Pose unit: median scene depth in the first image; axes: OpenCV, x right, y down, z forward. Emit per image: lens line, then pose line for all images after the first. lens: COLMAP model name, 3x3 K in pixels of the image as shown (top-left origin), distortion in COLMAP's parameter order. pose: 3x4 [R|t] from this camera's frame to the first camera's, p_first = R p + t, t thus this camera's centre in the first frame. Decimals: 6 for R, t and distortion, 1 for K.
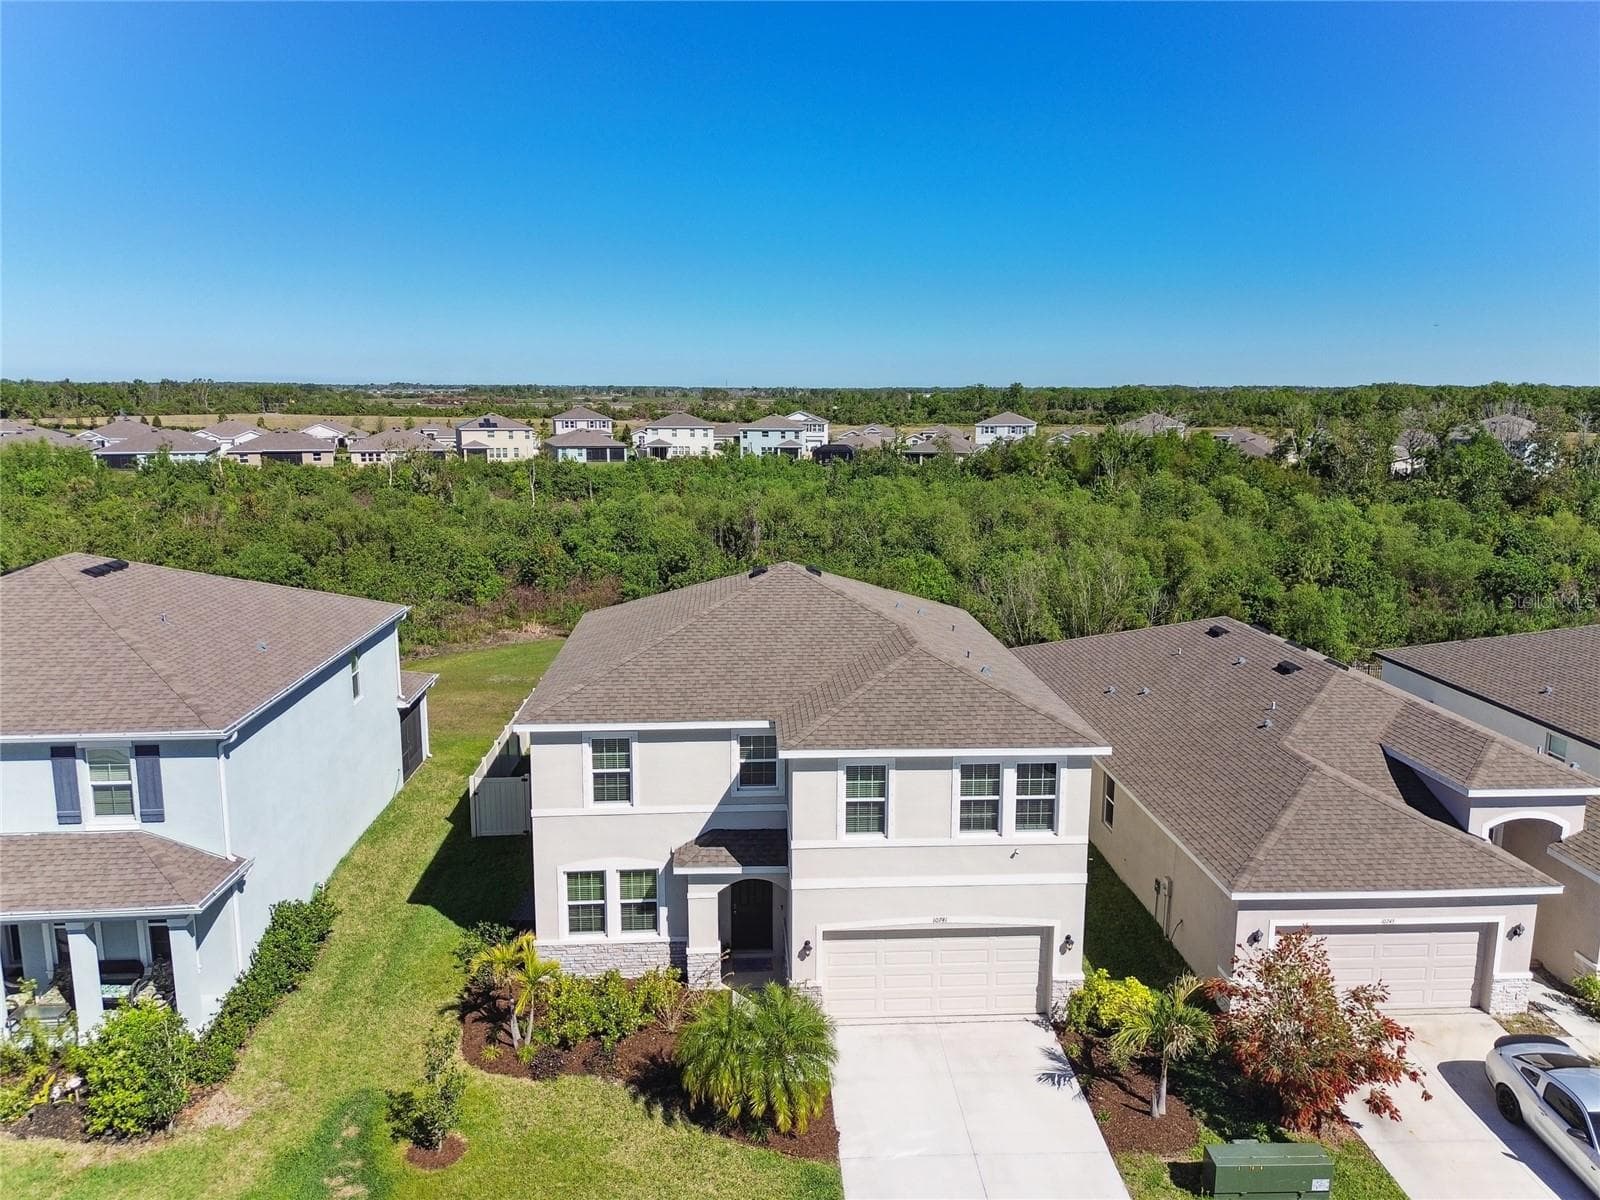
lens RADIAL K [[1180.9, 0, 800.0], [0, 1180.9, 600.0], [0, 0, 1]] dist [0.057117, -0.004778]
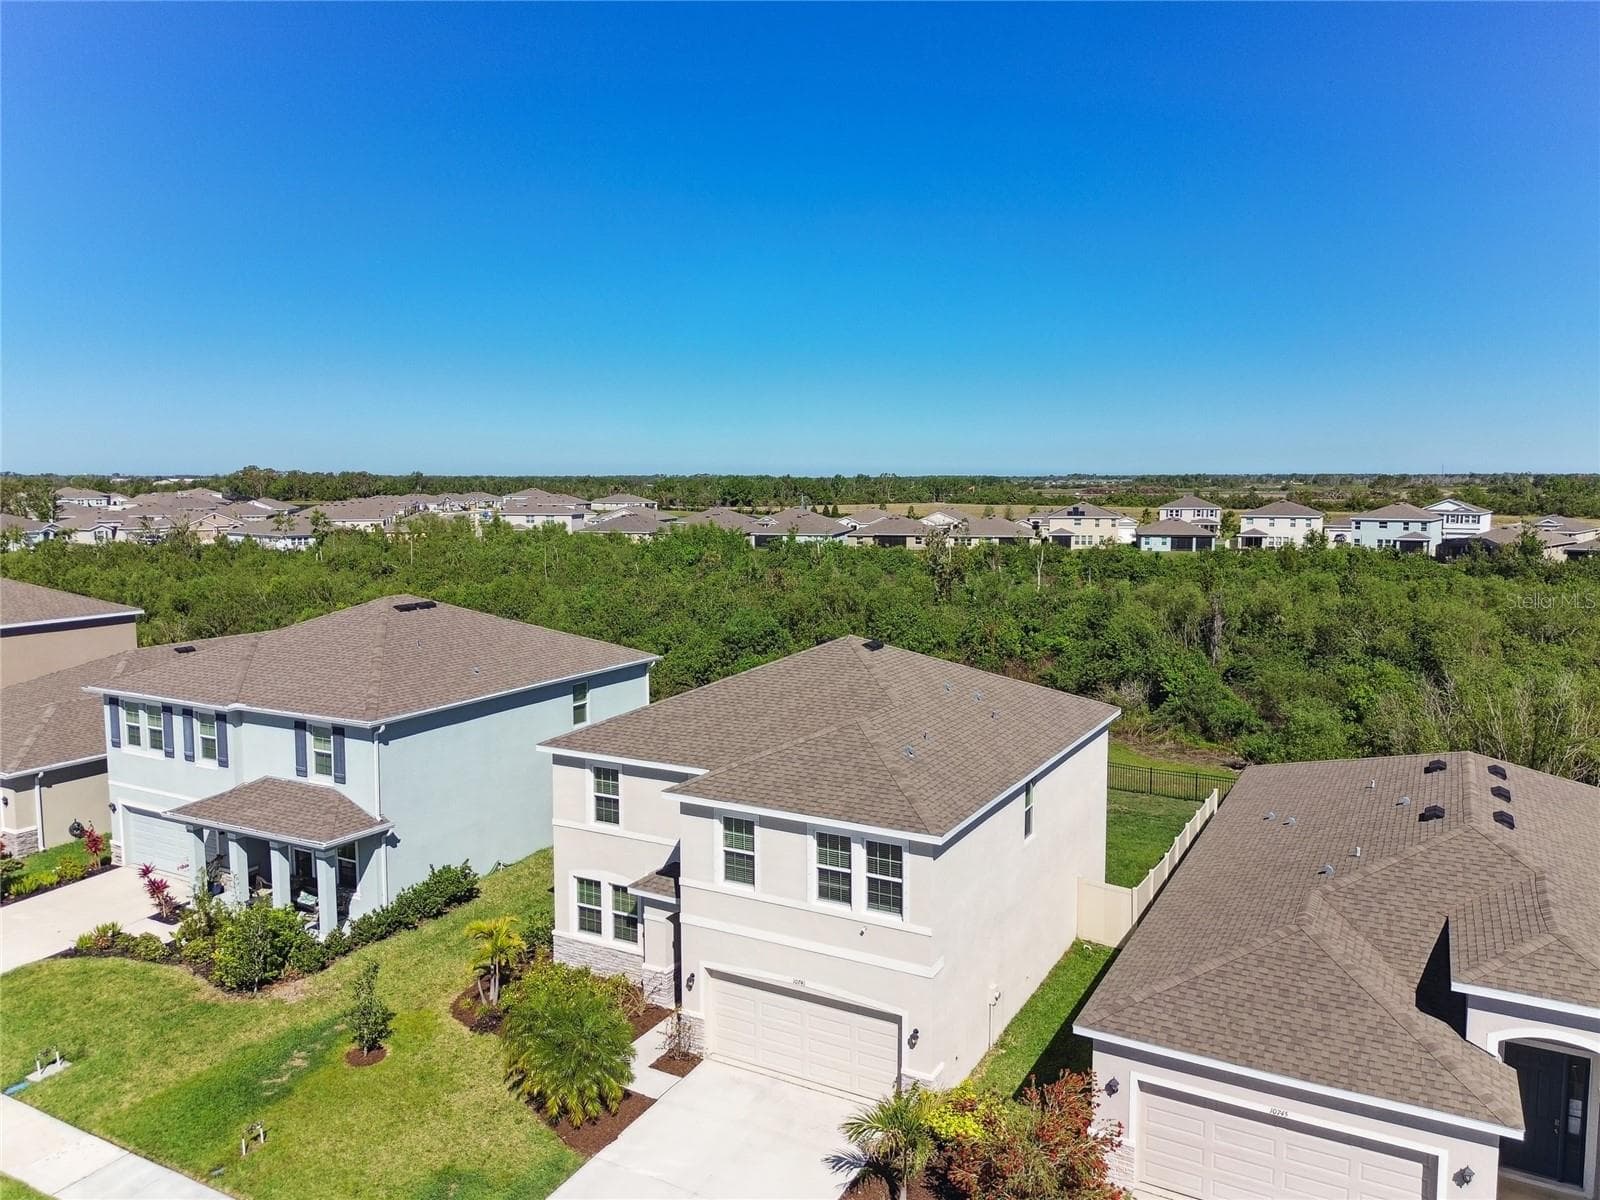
lens RADIAL K [[1164.0, 0, 772.8], [0, 1164.0, 594.6], [0, 0, 1]] dist [0.051081, -0.002748]
pose [[0.837338, 0.049422, -0.544448, 0.603897], [-0.091379, 0.994547, -0.050257, -0.011762], [0.538995, 0.091833, 0.837288, 0.099221]]
